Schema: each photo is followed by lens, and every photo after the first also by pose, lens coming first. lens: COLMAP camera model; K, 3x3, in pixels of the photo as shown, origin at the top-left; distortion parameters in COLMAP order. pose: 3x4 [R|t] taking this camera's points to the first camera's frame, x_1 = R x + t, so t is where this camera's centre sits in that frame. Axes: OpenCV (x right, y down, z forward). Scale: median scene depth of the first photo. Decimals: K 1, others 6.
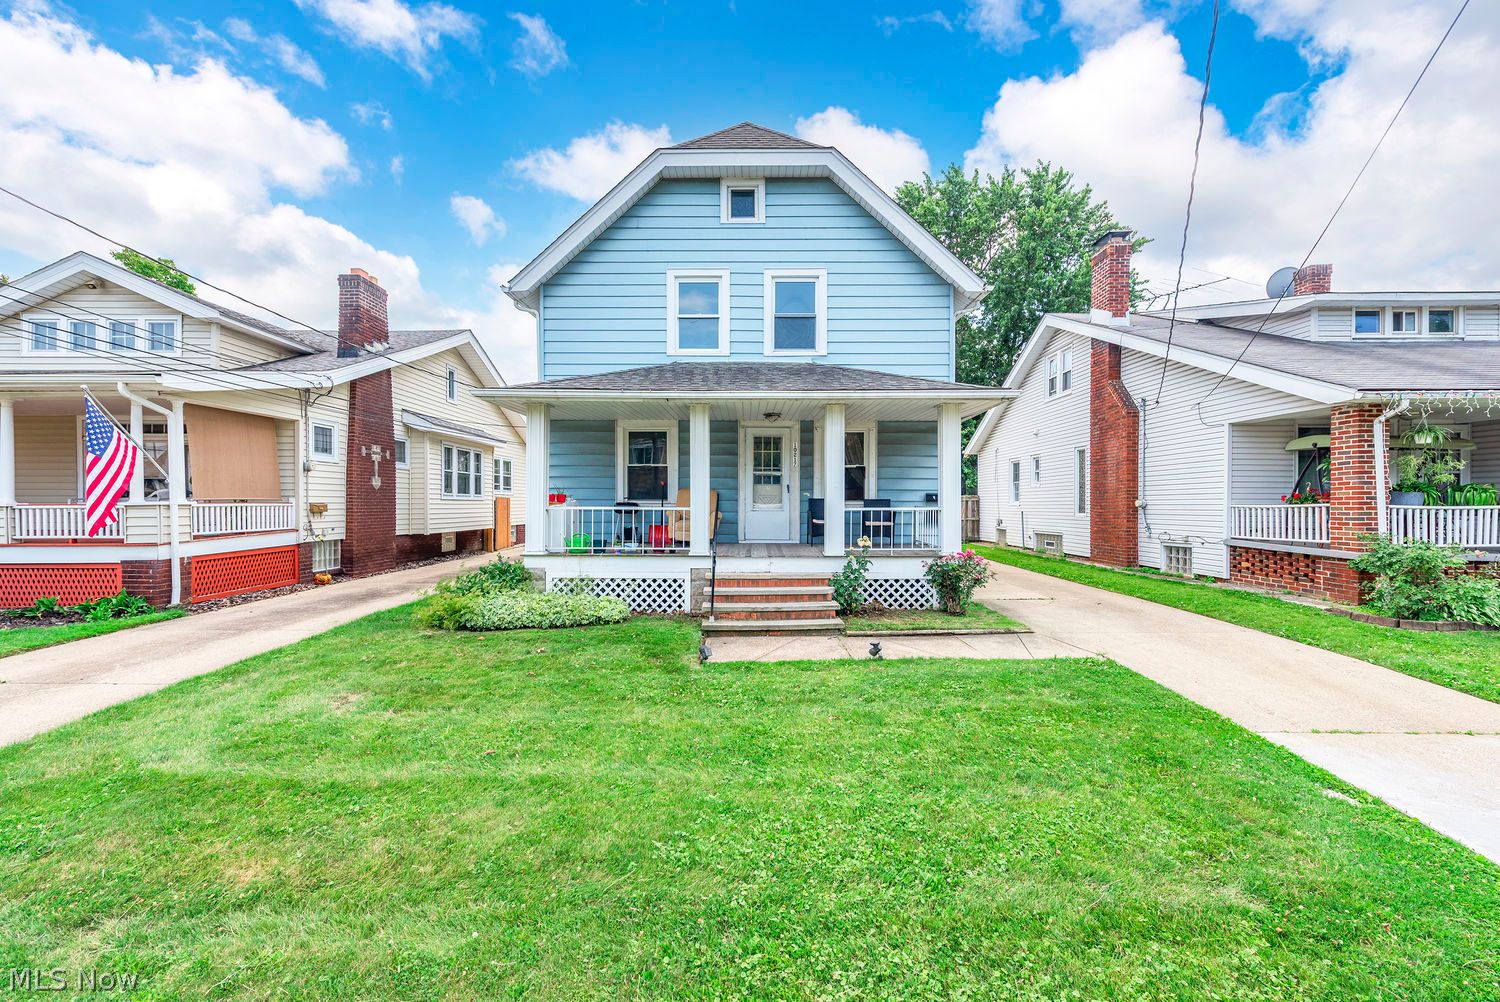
lens RADIAL K [[631.5, 0, 750.0], [0, 631.5, 501.0], [0, 0, 1]] dist [0.003305, 0.000237]
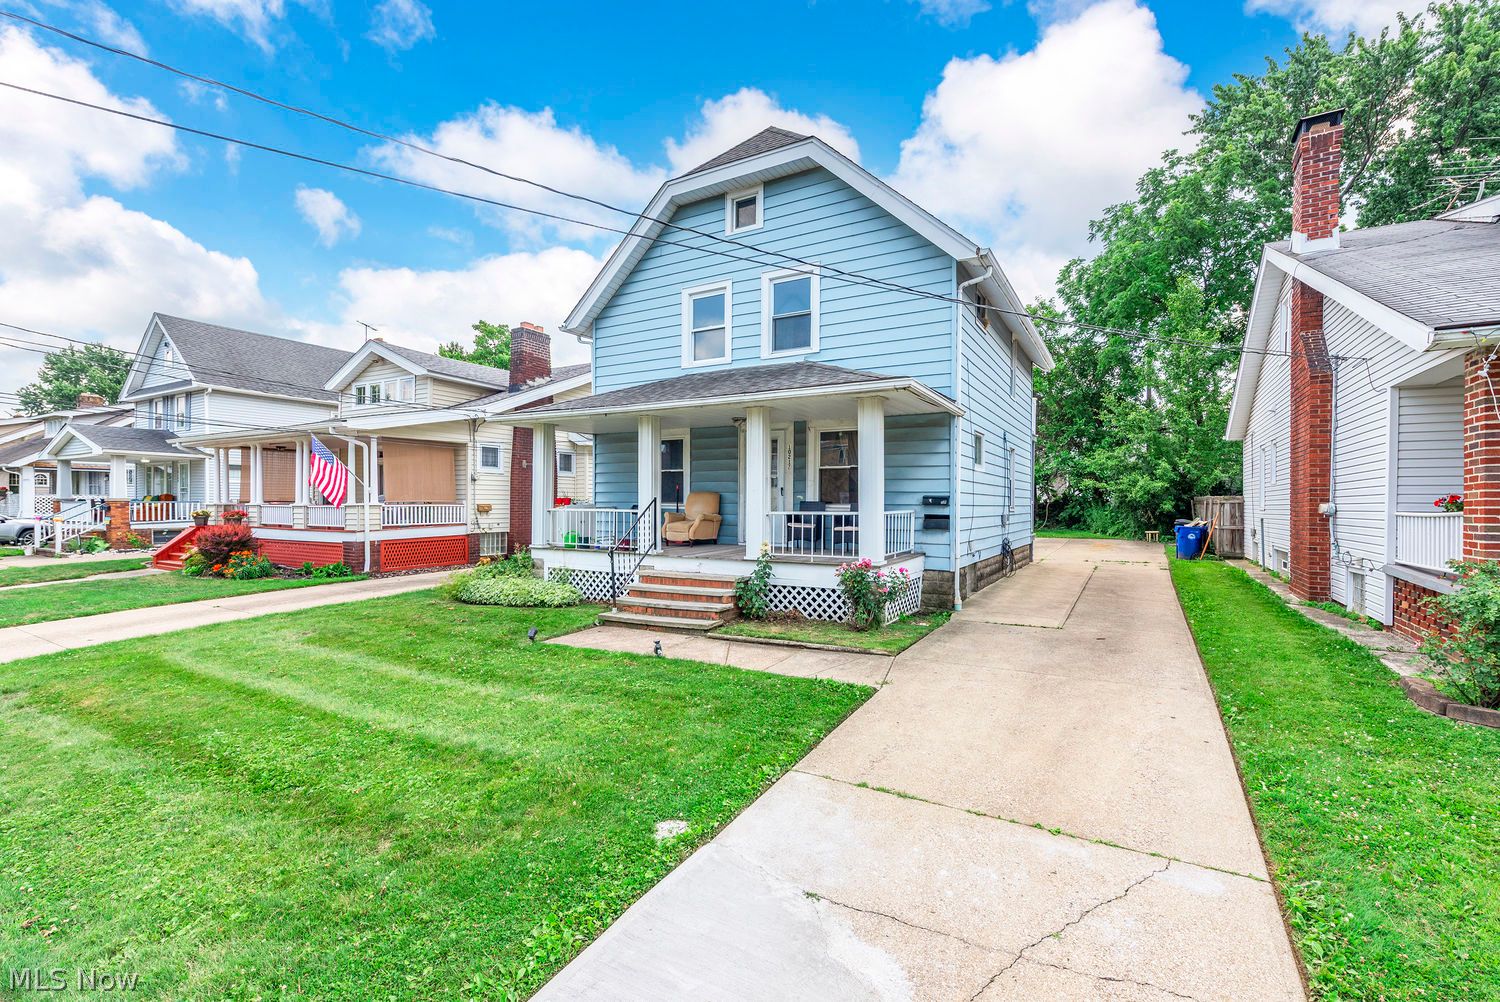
lens RADIAL K [[662.0, 0, 750.0], [0, 662.0, 501.0], [0, 0, 1]] dist [0.000382, 0.000030]
pose [[0.863120, 0.000852, -0.504998, 0.538936], [-0.001614, 0.999998, -0.001072, -0.003552], [0.504996, 0.001740, 0.863120, 0.082424]]
